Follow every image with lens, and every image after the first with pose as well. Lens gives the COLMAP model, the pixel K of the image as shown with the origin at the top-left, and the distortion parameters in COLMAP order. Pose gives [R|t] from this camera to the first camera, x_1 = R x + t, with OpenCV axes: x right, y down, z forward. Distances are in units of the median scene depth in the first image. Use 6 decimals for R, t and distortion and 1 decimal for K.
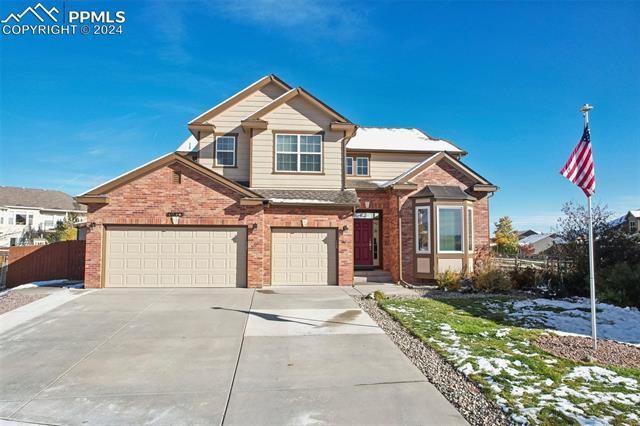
lens RADIAL K [[415.3, 0, 320.0], [0, 415.3, 213.0], [0, 0, 1]] dist [-0.066876, 0.052347]
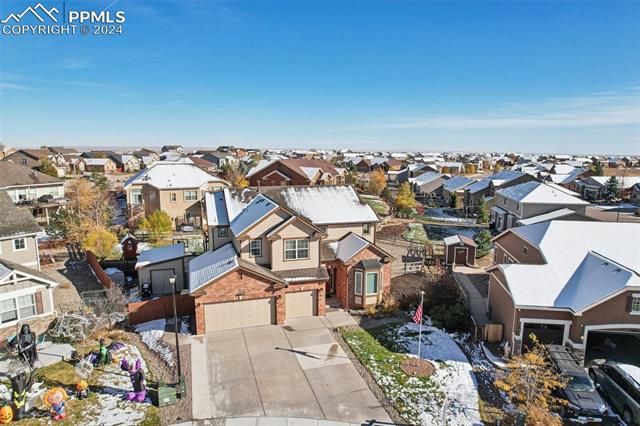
lens RADIAL K [[415.3, 0, 320.0], [0, 415.3, 213.0], [0, 0, 1]] dist [-0.066876, 0.052347]
pose [[0.977246, -0.030623, 0.209886, -0.355690], [-0.020273, 0.971507, 0.236142, -0.792123], [-0.211137, -0.235024, 0.948781, -0.804858]]
